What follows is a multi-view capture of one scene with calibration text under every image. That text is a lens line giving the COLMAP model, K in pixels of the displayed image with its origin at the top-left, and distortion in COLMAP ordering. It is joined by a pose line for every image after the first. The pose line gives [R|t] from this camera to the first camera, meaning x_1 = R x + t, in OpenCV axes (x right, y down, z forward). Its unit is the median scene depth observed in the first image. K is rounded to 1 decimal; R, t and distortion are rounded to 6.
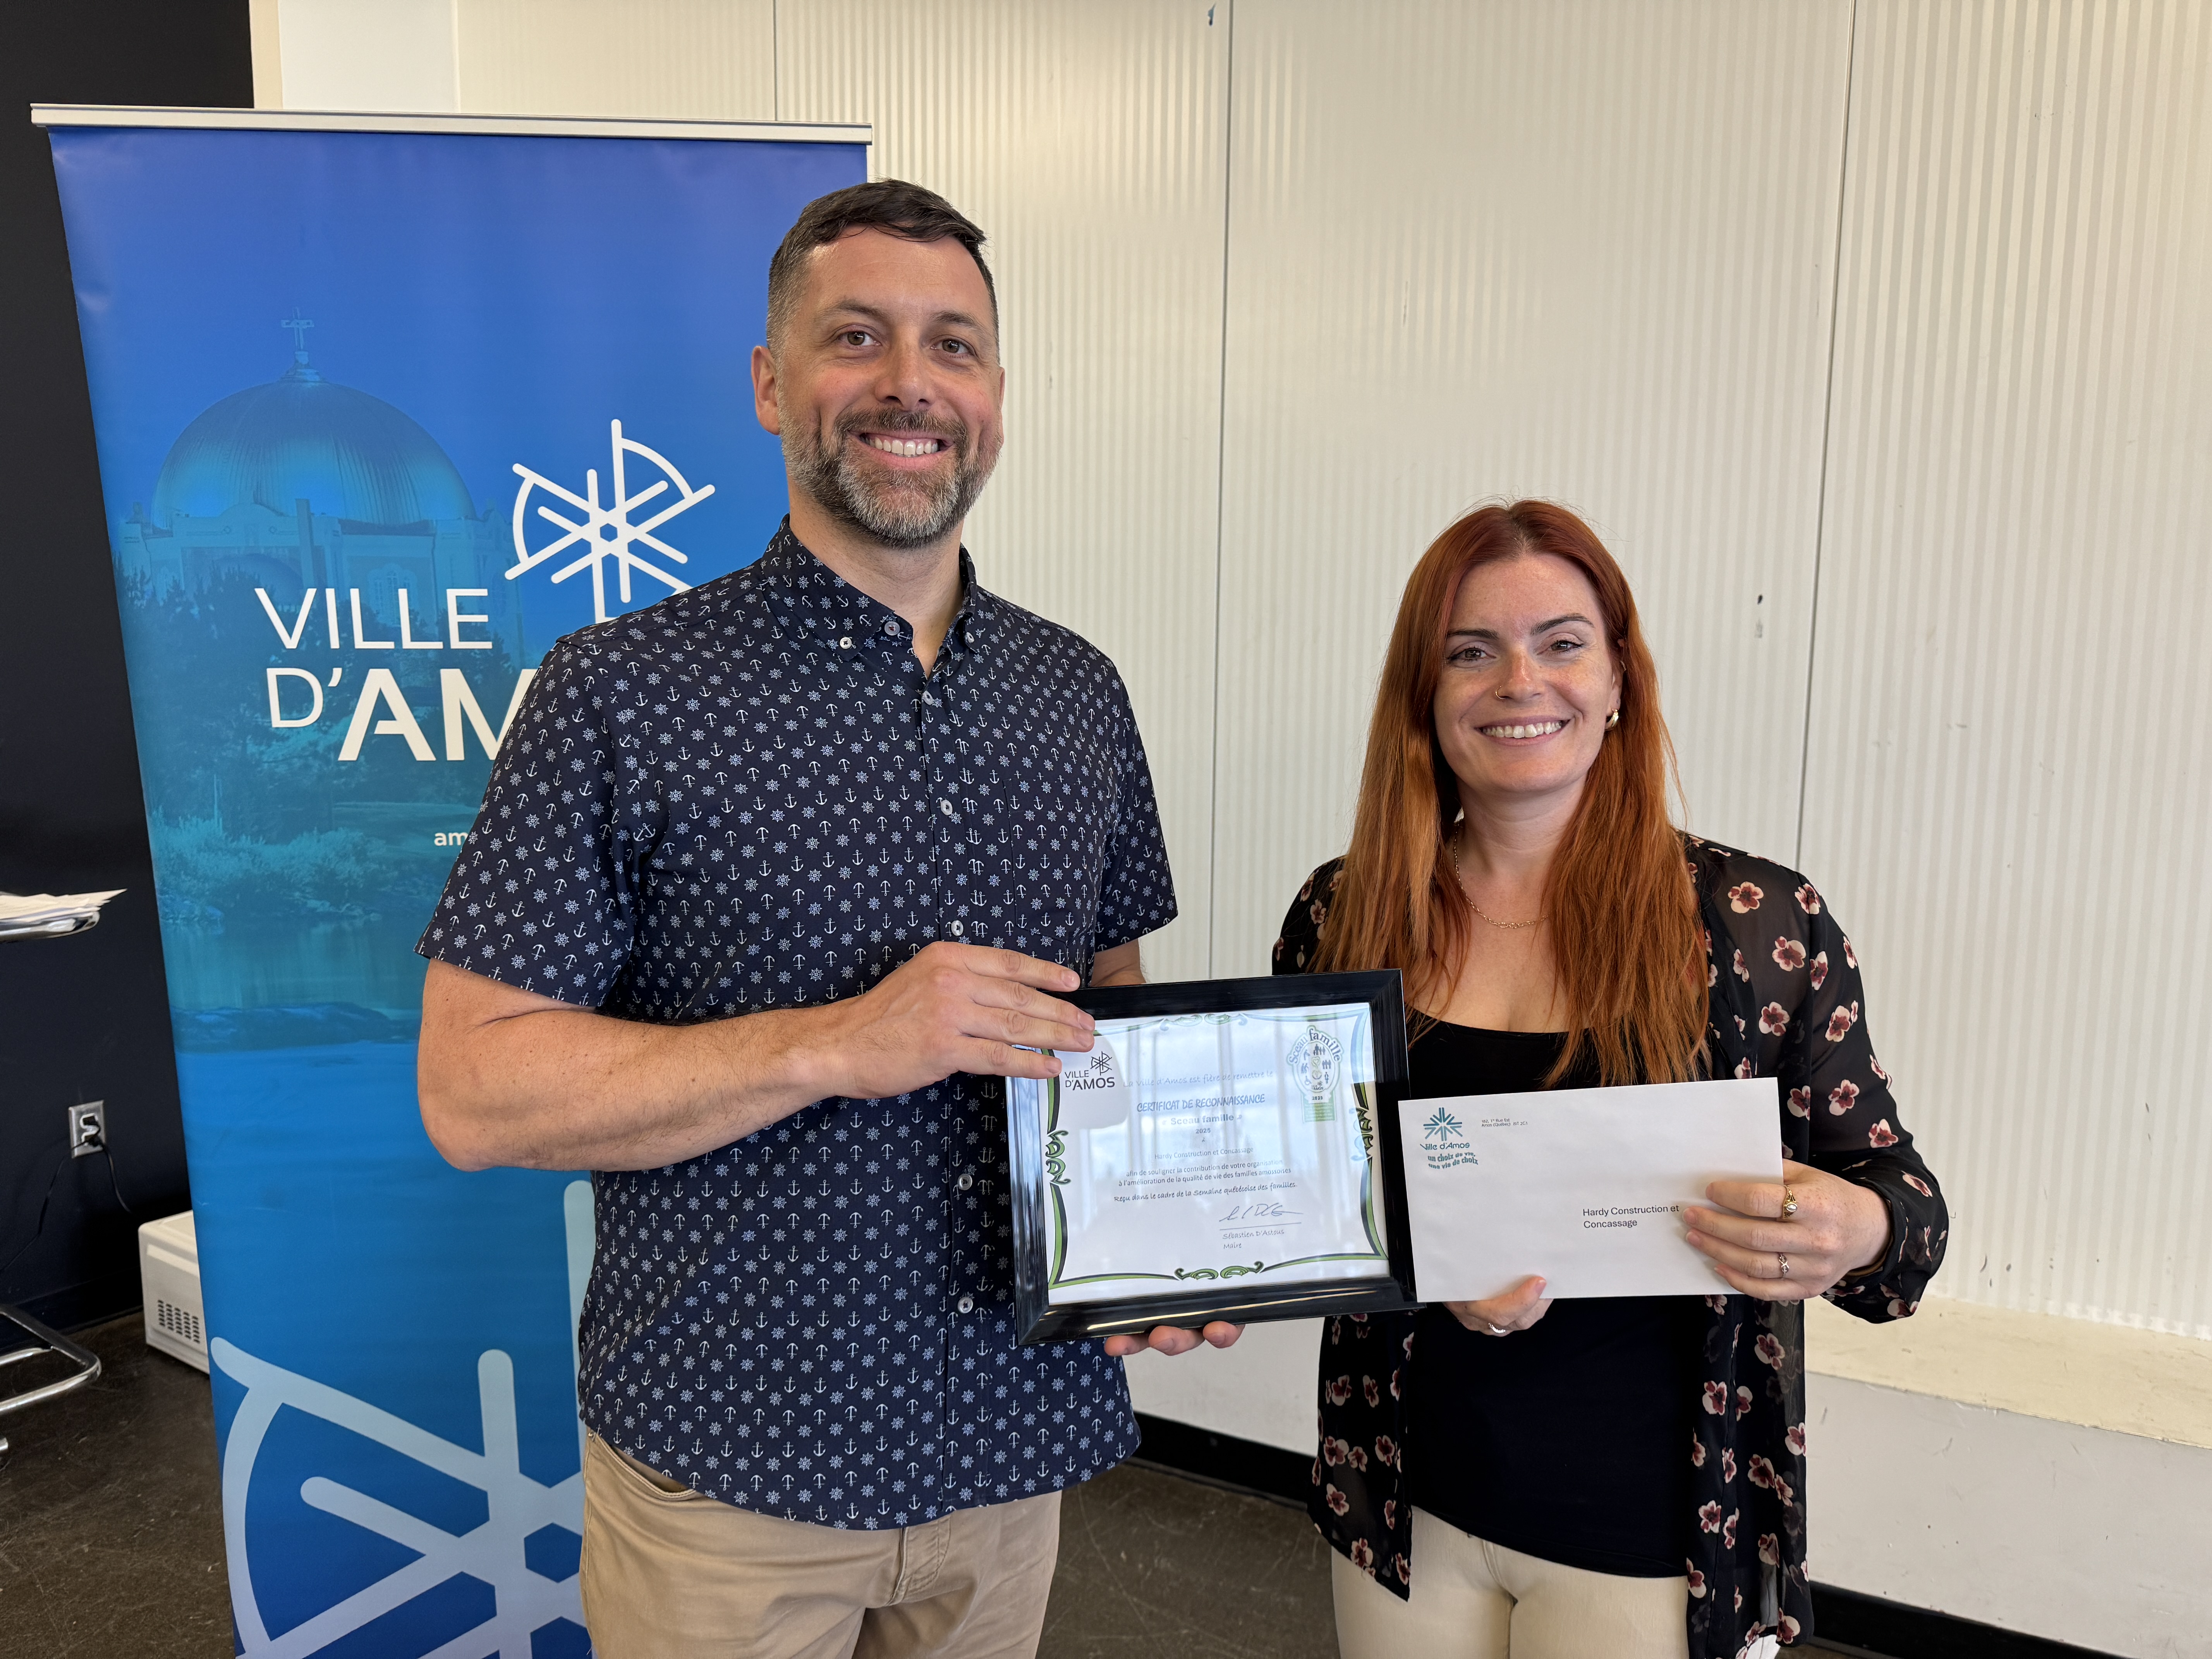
lens RADIAL K [[1579.7, 0, 1108.9], [0, 1579.7, 828.9], [0, 0, 1]] dist [-0.001342, -0.006514]
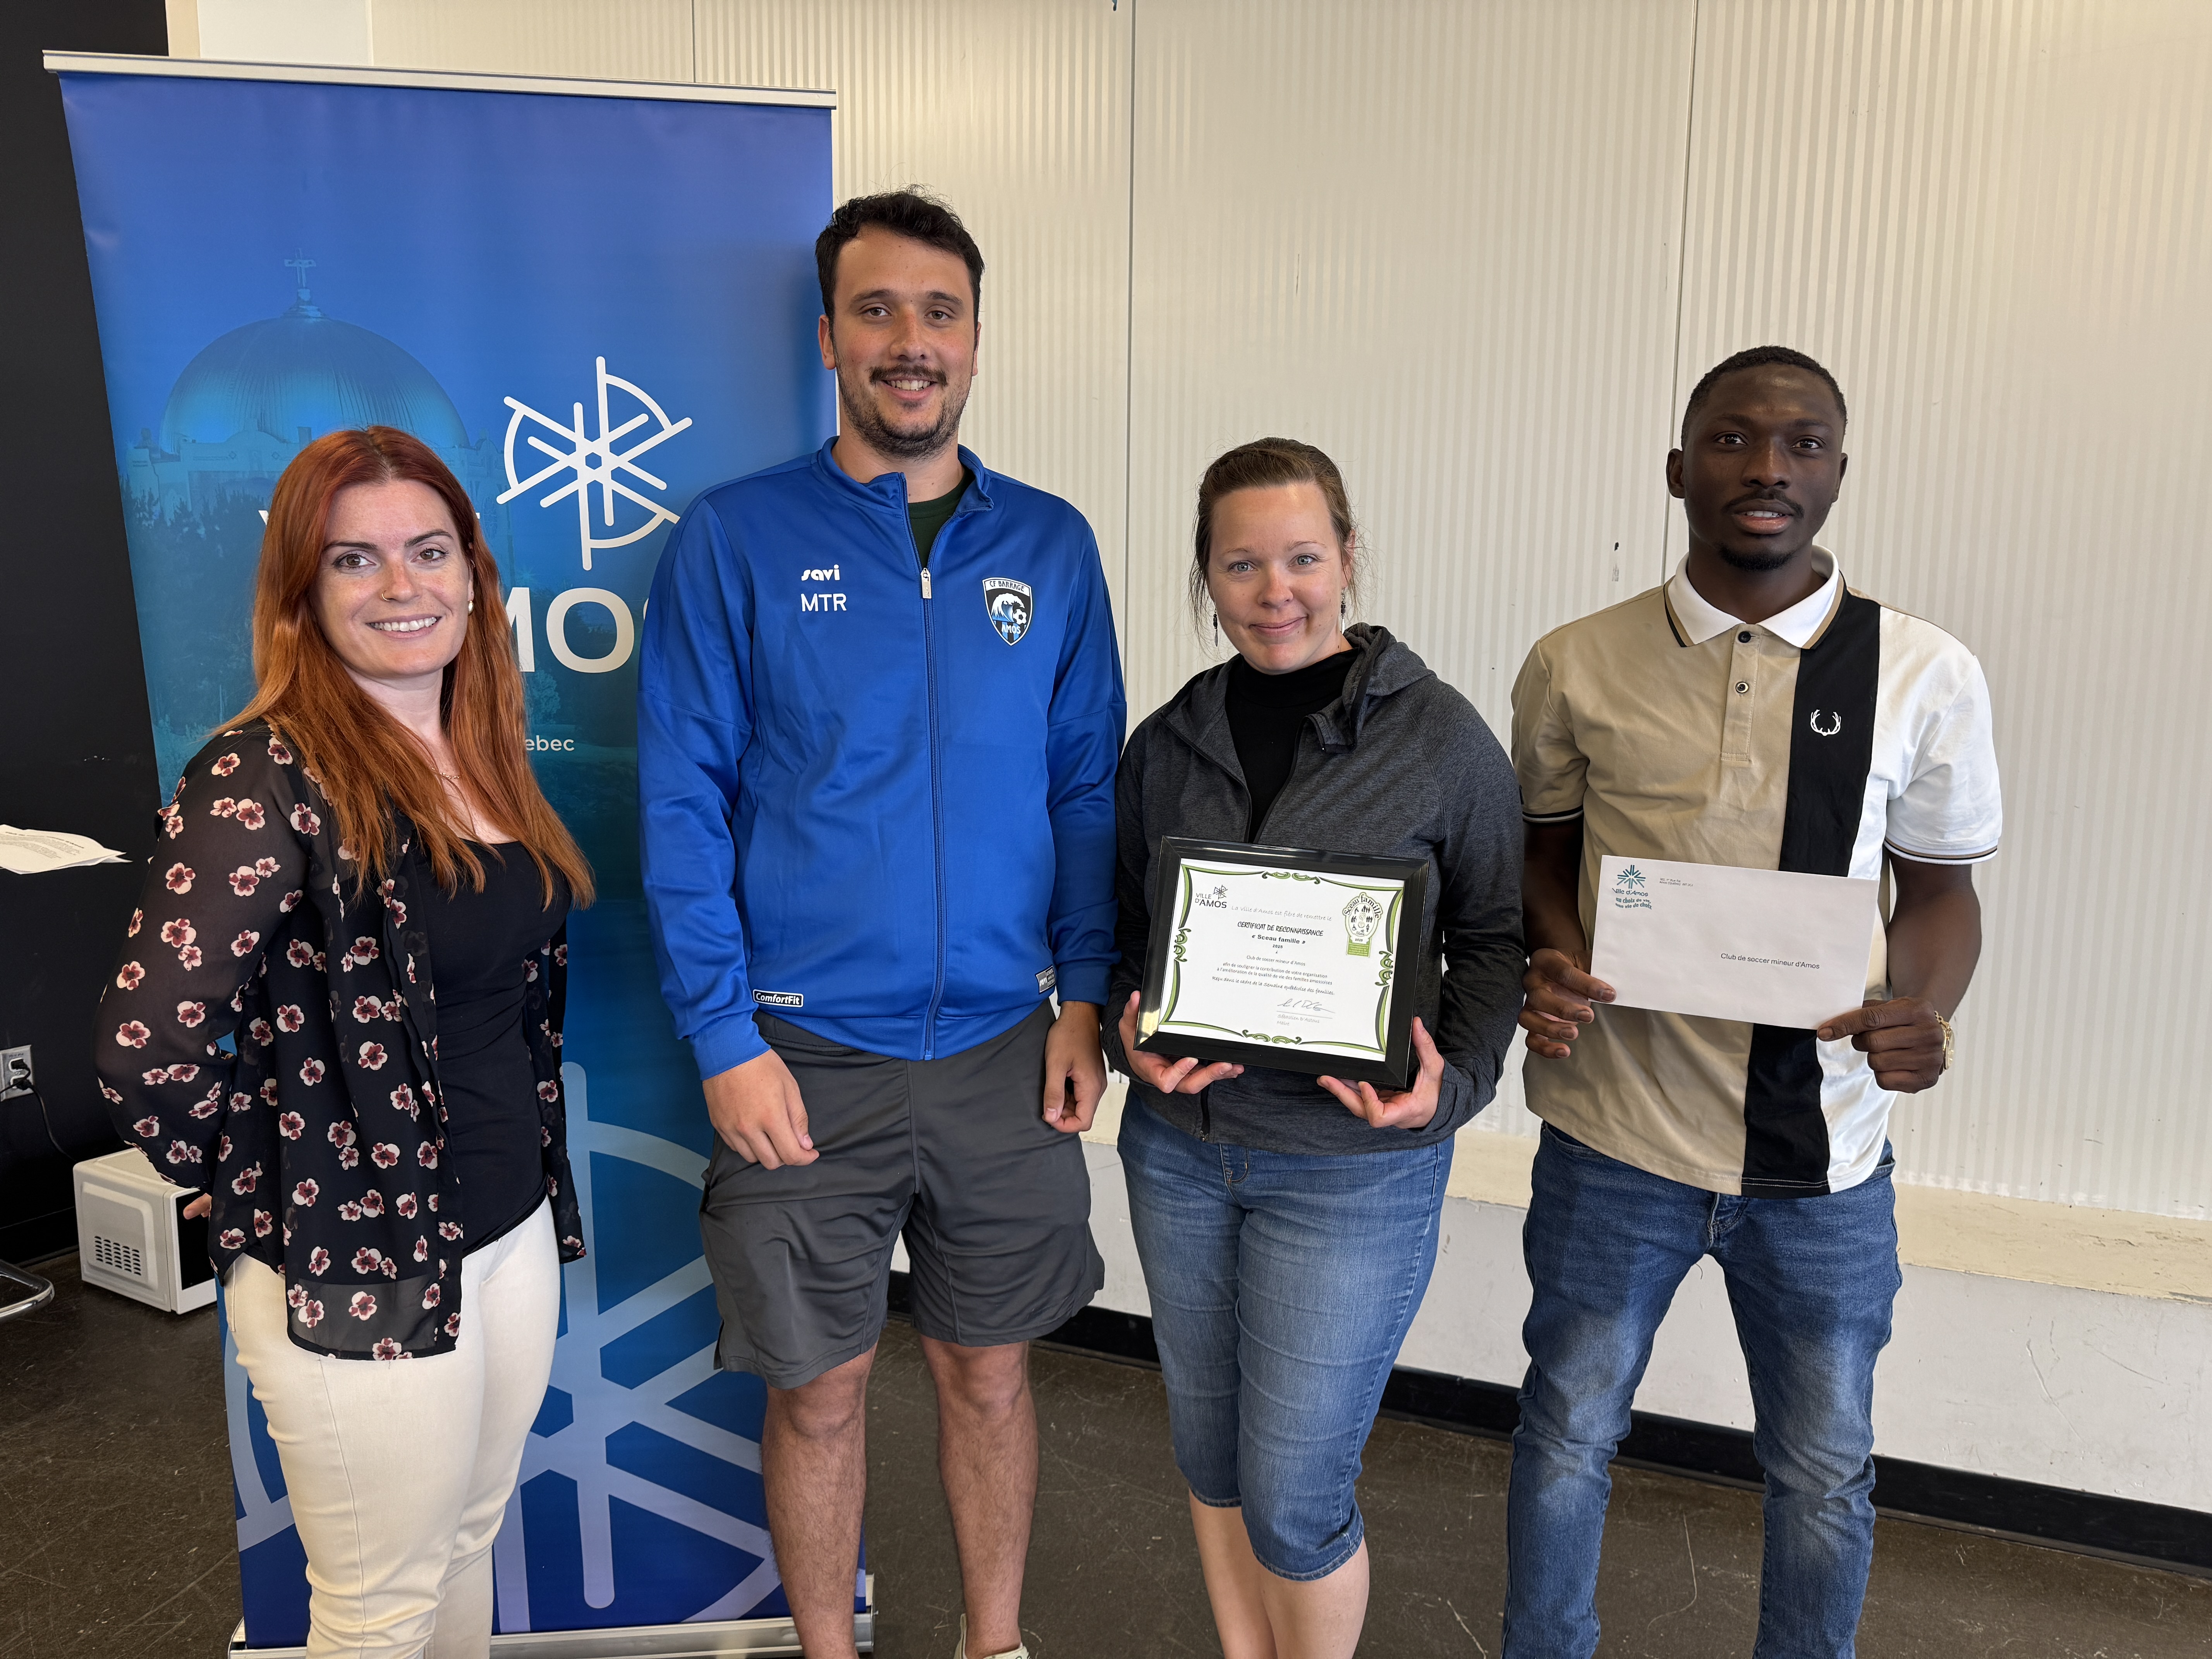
lens RADIAL K [[1573.2, 0, 1105.4], [0, 1573.2, 833.2], [0, 0, 1]] dist [0.004871, -0.011636]
pose [[0.997049, -0.010492, 0.076047, -0.048485], [0.009456, 0.999858, 0.013973, 0.055988], [-0.076183, -0.013213, 0.997006, -0.111832]]
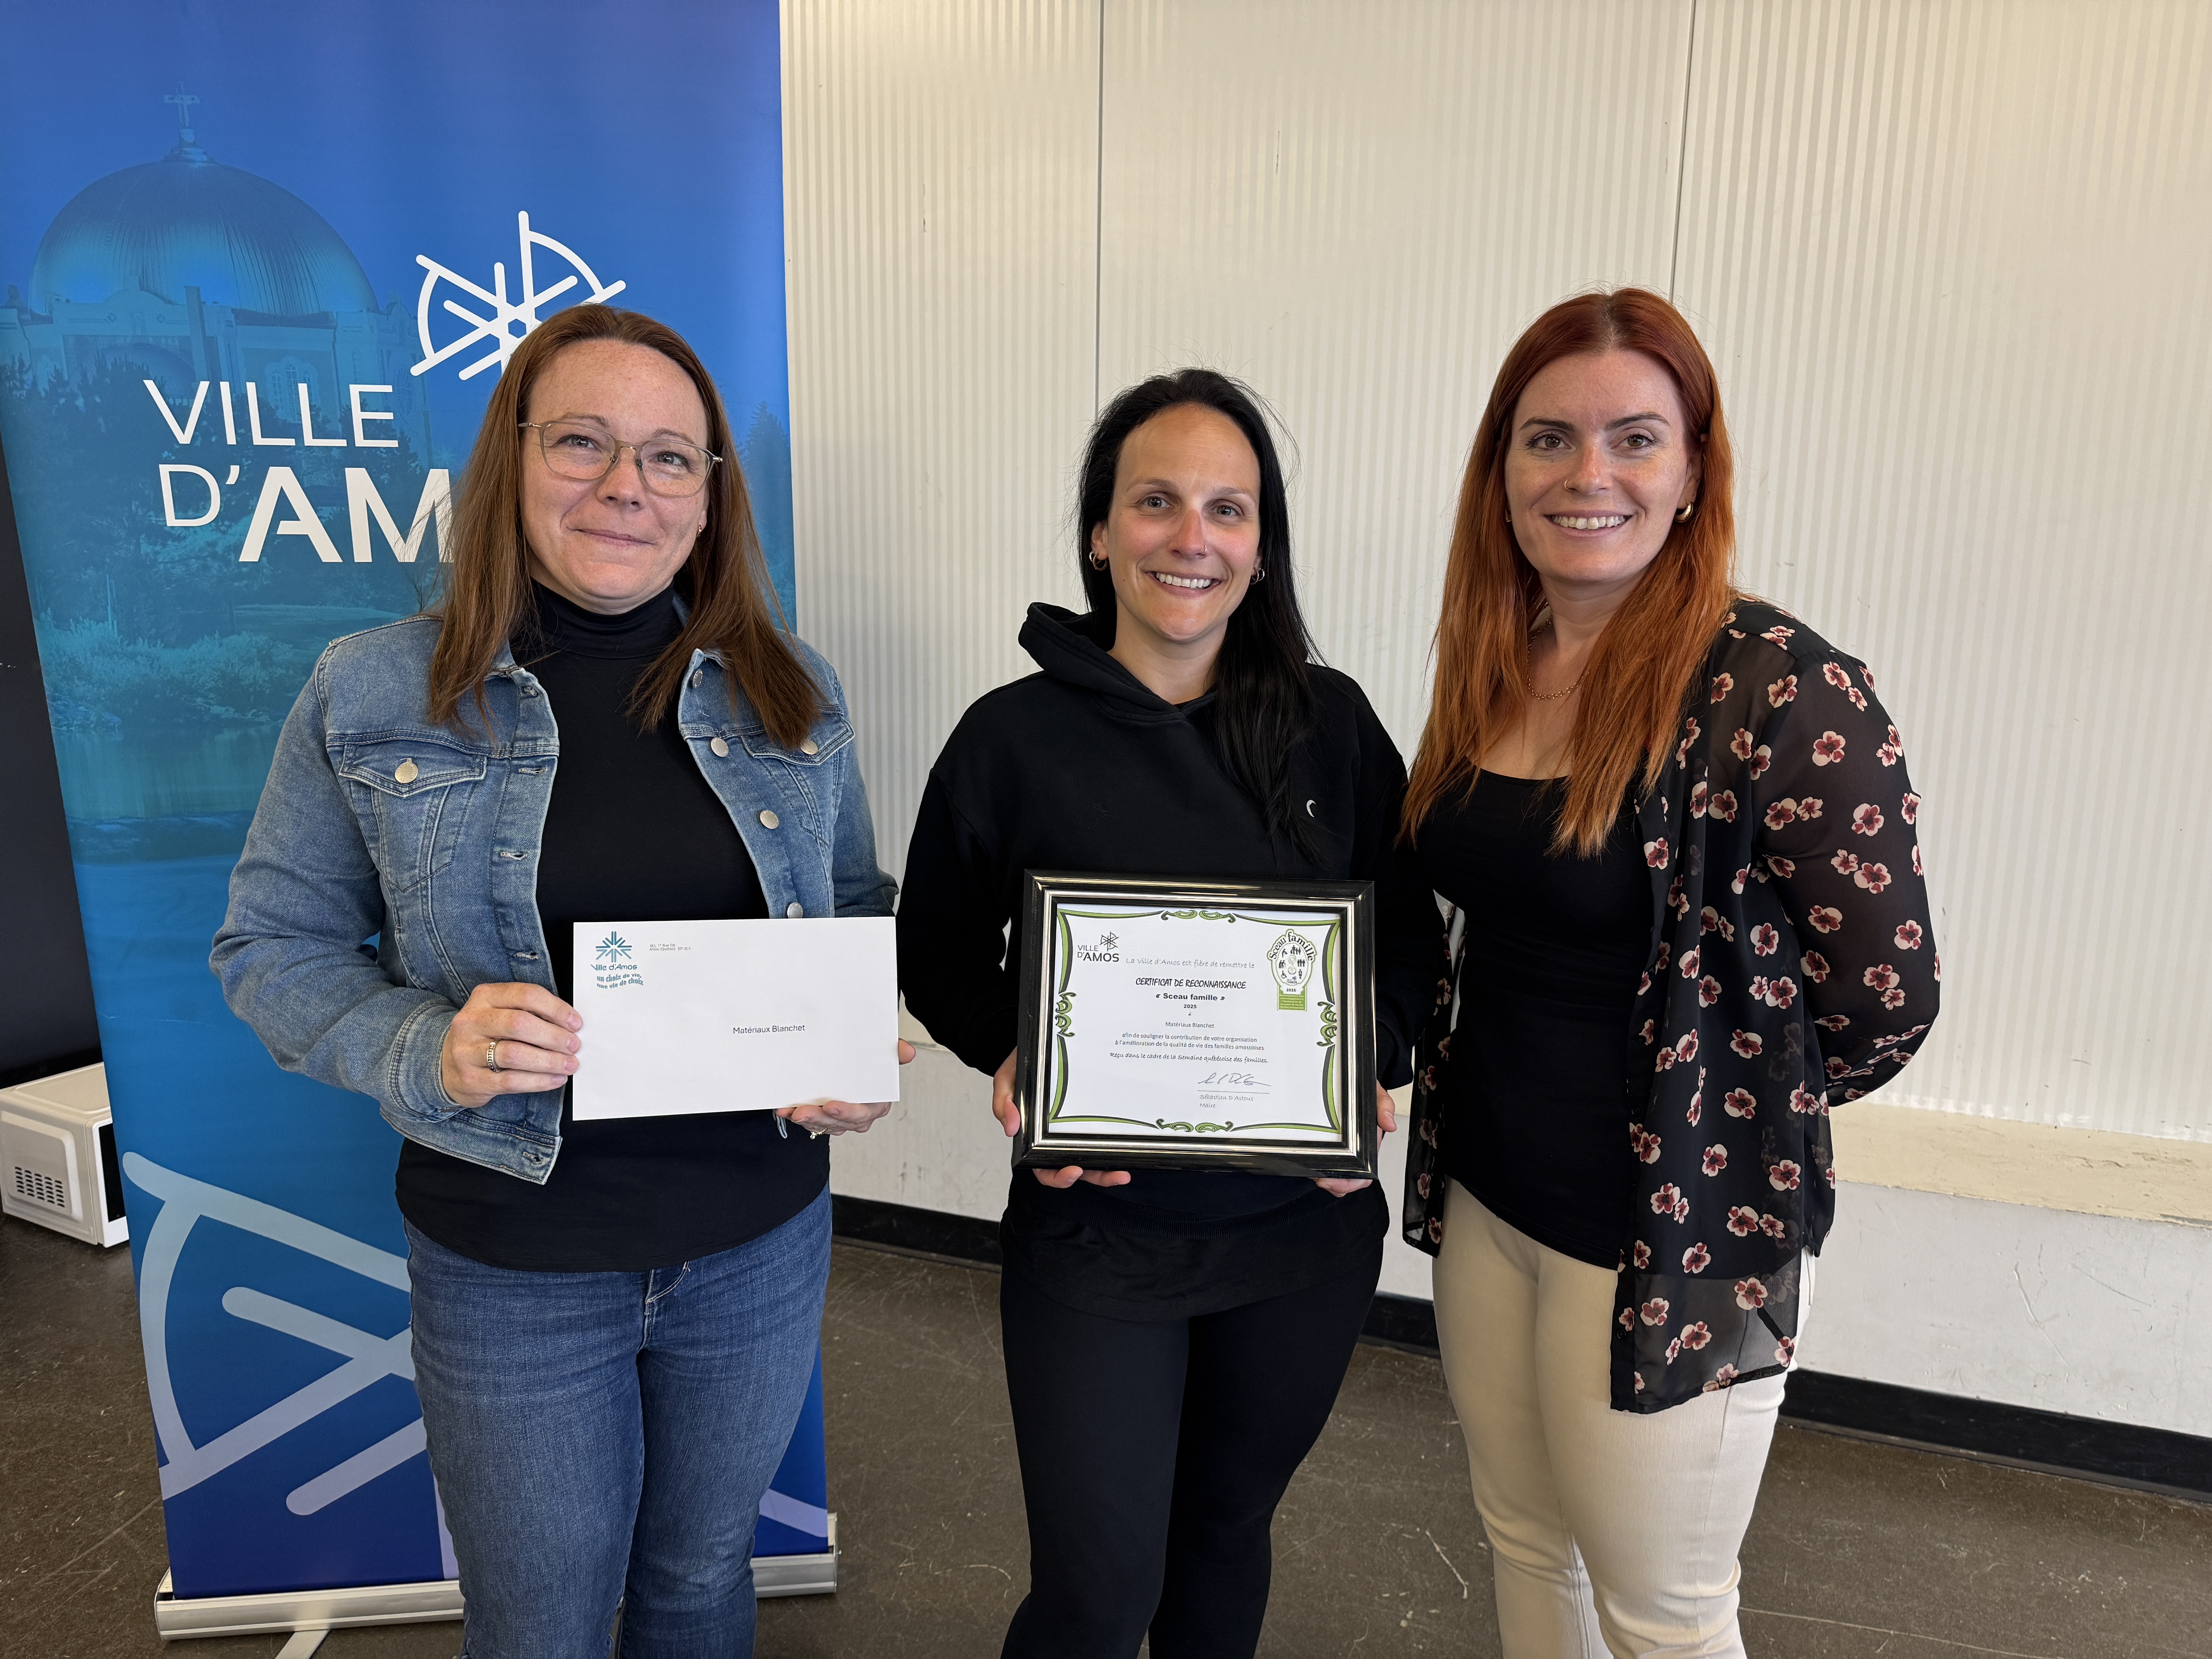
lens RADIAL K [[1570.0, 0, 1108.3], [0, 1570.0, 837.7], [0, 0, 1]] dist [0.002830, -0.009136]
pose [[0.994431, -0.014084, 0.104445, -0.054077], [0.007062, 0.997708, 0.067298, 0.065612], [-0.105153, -0.066185, 0.992251, -0.037521]]
